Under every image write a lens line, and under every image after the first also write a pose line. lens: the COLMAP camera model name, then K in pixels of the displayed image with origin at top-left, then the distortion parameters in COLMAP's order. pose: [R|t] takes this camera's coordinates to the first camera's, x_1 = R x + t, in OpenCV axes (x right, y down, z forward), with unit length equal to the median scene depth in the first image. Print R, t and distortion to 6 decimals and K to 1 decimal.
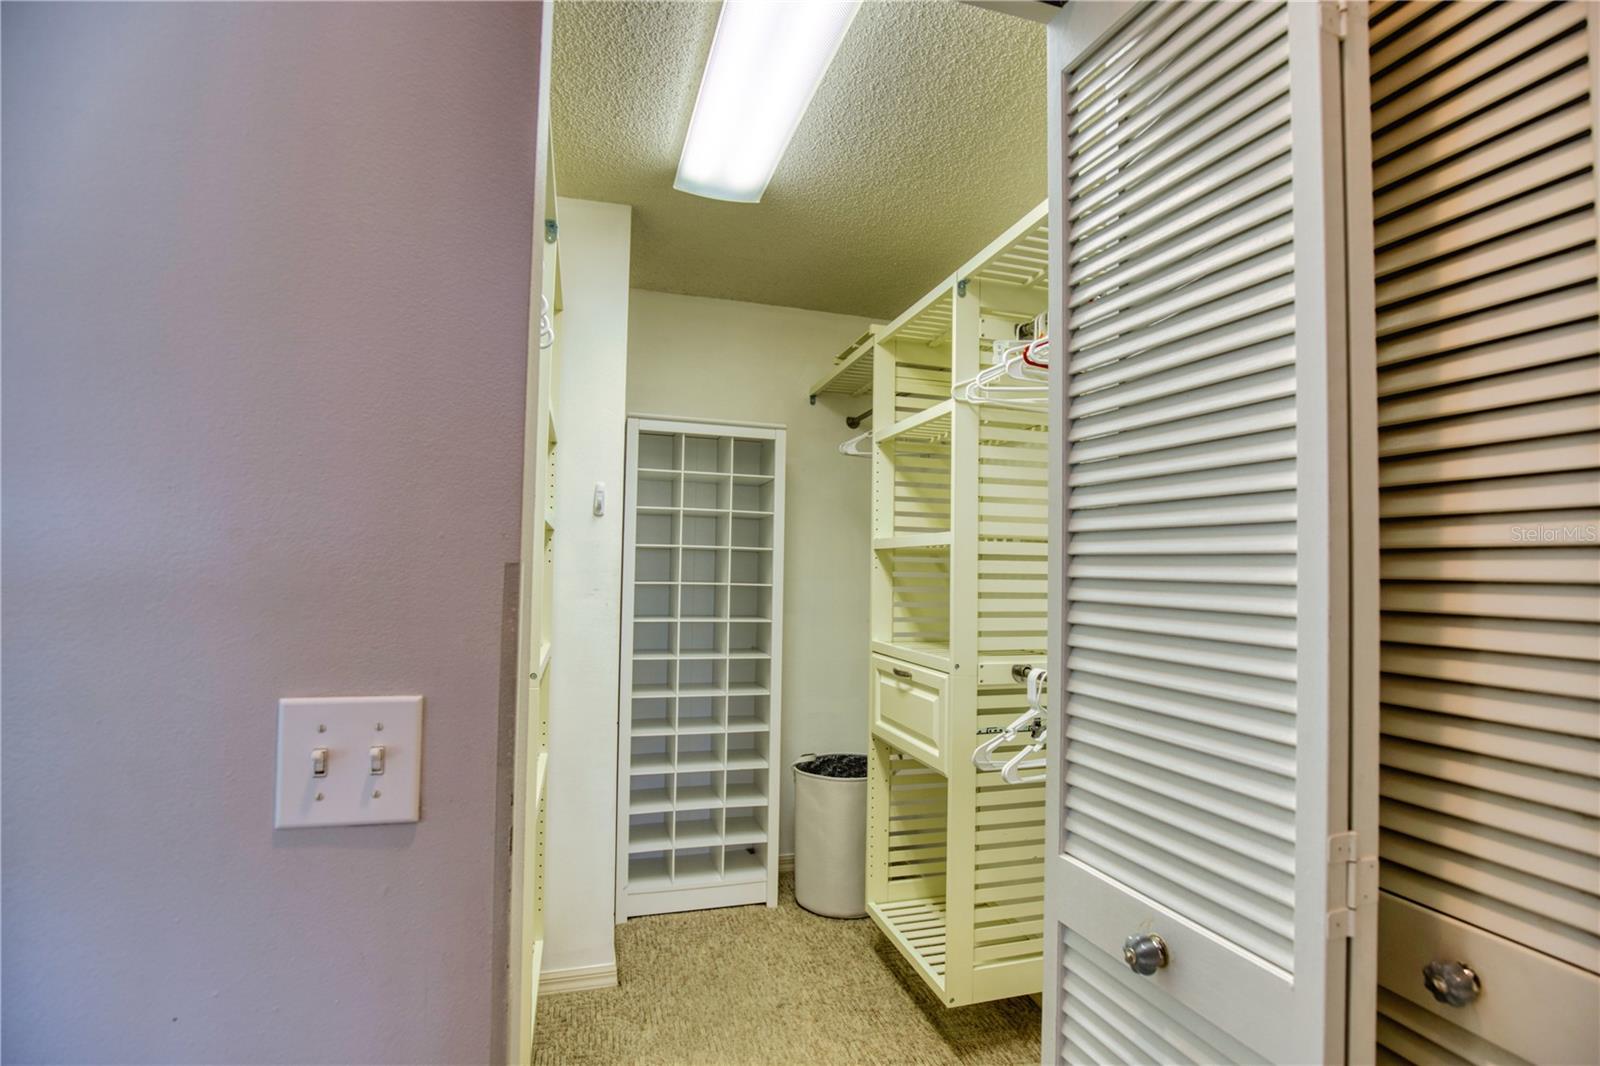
lens RADIAL K [[793.5, 0, 814.3], [0, 793.5, 525.9], [0, 0, 1]] dist [-0.031248, 0.001528]
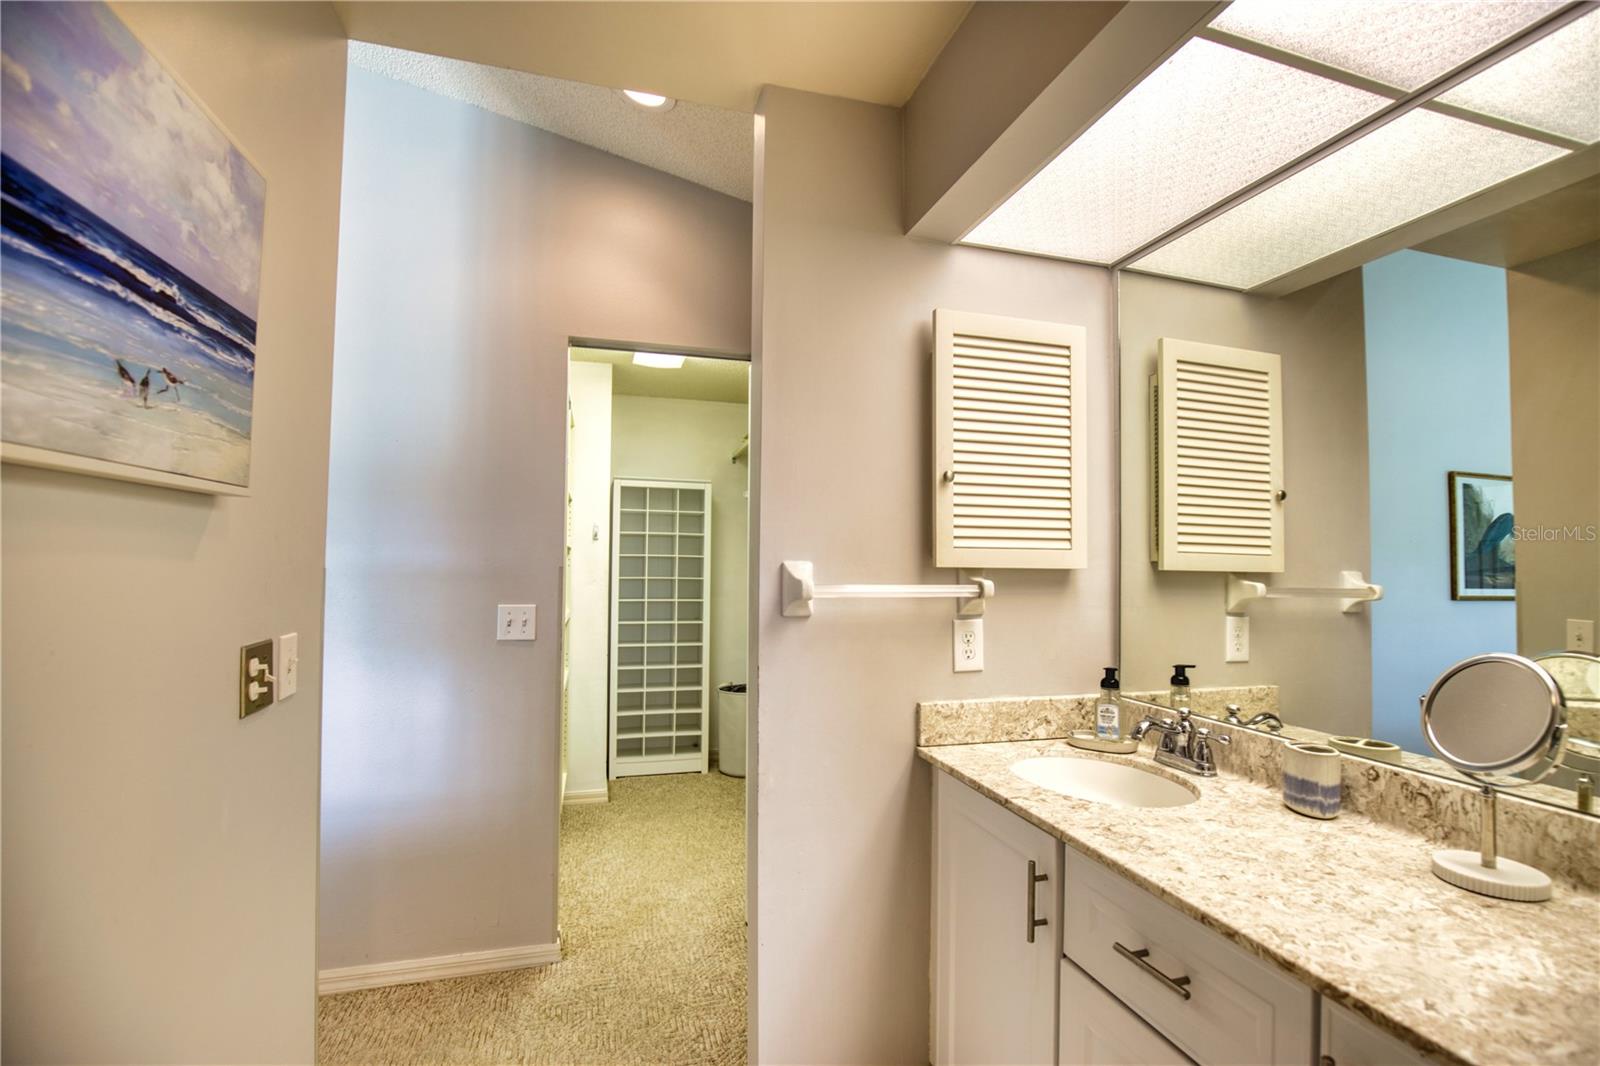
lens RADIAL K [[734.4, 0, 798.8], [0, 734.4, 534.7], [0, 0, 1]] dist [-0.033083, 0.005796]
pose [[0.999870, -0.007607, -0.014229, 0.170004], [0.007722, 0.999938, 0.008039, -0.027477], [0.014167, -0.008148, 0.999866, -0.525603]]
